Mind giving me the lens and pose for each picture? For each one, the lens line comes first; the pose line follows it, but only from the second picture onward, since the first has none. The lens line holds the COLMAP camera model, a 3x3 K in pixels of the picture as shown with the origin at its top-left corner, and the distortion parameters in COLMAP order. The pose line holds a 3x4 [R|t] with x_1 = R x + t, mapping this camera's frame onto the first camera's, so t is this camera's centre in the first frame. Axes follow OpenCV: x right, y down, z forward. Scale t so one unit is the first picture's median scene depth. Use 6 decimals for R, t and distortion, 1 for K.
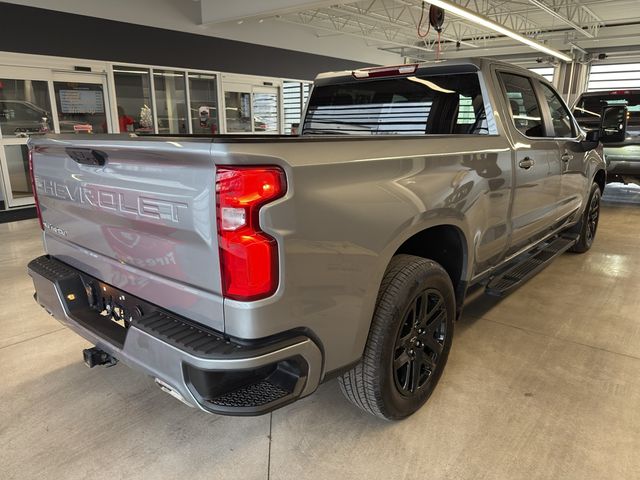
lens RADIAL K [[460.3, 0, 320.0], [0, 460.3, 240.0], [0, 0, 1]] dist [-0.001966, -0.006472]
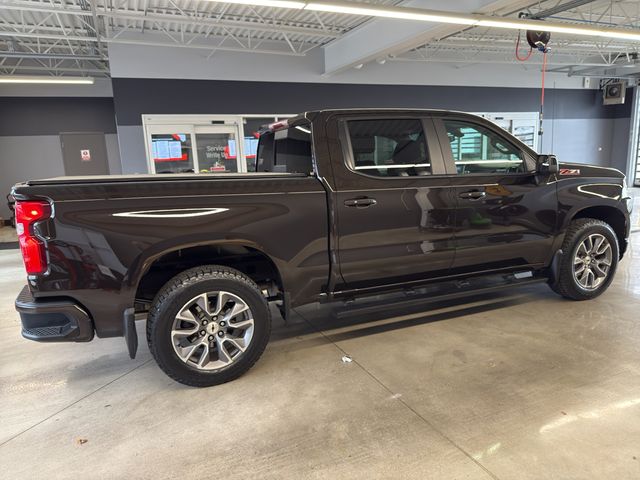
lens RADIAL K [[460.3, 0, 320.0], [0, 460.3, 240.0], [0, 0, 1]] dist [-0.001966, -0.006472]
pose [[0.884623, 0.047893, -0.463842, 0.270884], [-0.077377, 0.995998, -0.044732, -0.015719], [0.459843, 0.075462, 0.884788, 0.036826]]
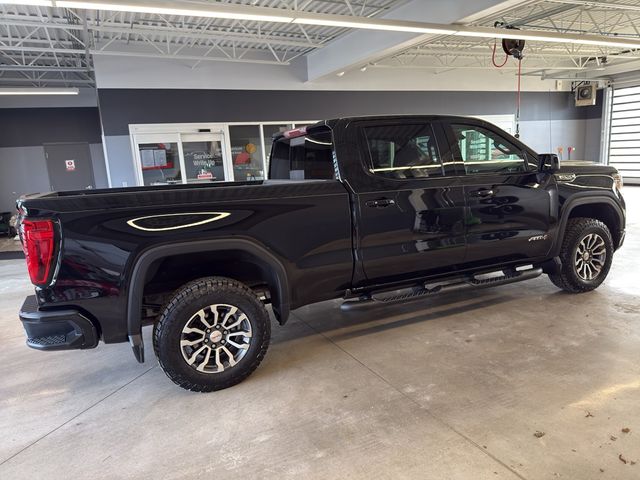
lens RADIAL K [[460.0, 0, 318.2], [0, 460.0, 237.3], [0, 0, 1]] dist [-0.001927, -0.003090]
pose [[0.901740, 0.017277, -0.431933, 0.266354], [-0.048410, 0.996952, -0.061189, -0.013713], [0.429559, 0.076086, 0.899828, 0.013497]]
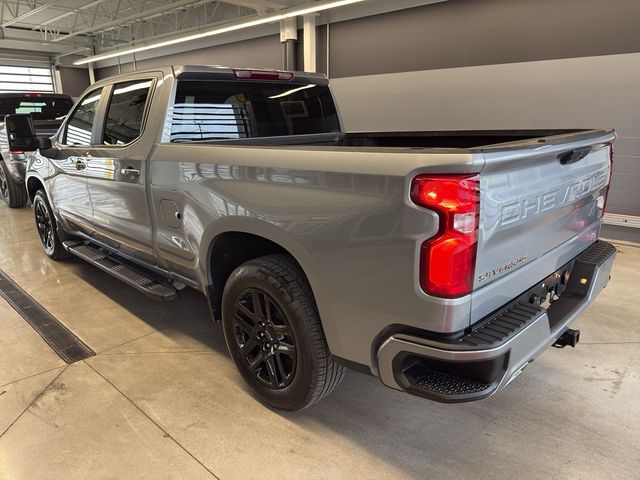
lens RADIAL K [[457.6, 0, 320.0], [0, 457.6, 240.0], [0, 0, 1]] dist [0.003380, -0.007357]
pose [[0.076902, -0.252199, 0.964615, -0.336188], [0.255642, 0.940125, 0.225415, -0.079474], [-0.963708, 0.229262, 0.136770, 0.301330]]
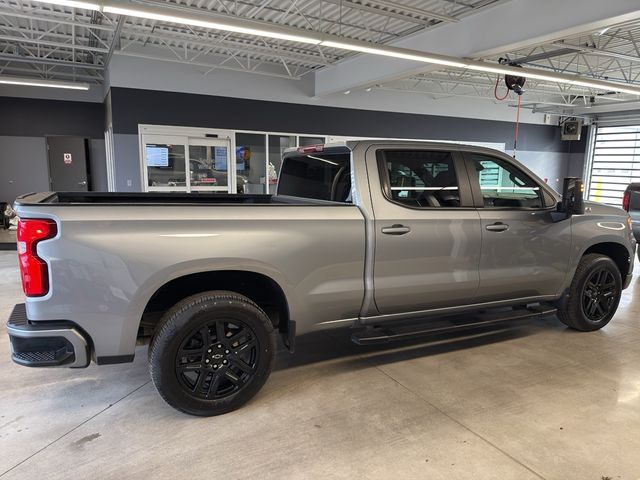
lens RADIAL K [[457.6, 0, 320.0], [0, 457.6, 240.0], [0, 0, 1]] dist [0.003380, -0.007357]
pose [[0.919151, 0.074223, -0.386848, 0.239057], [-0.113840, 0.990233, -0.080492, -0.010083], [0.377096, 0.118023, 0.918624, -0.030726]]
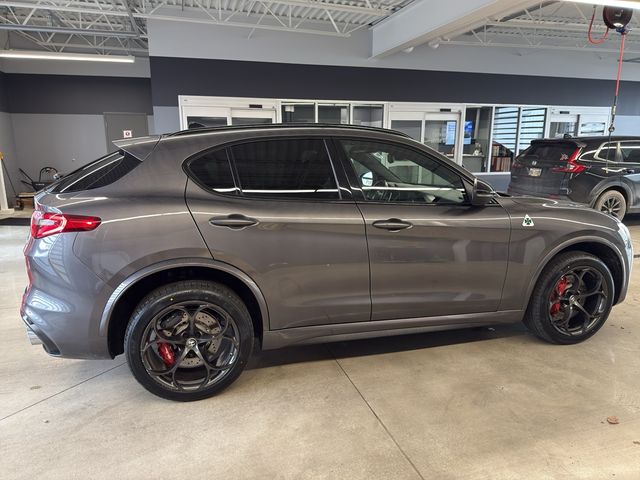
lens RADIAL K [[457.7, 0, 317.3], [0, 457.7, 241.1], [0, 0, 1]] dist [0.002697, -0.005469]
pose [[0.822657, 0.112229, -0.557350, 0.268966], [-0.142398, 0.989750, -0.010884, -0.027666], [0.550416, 0.088320, 0.830206, 0.105536]]
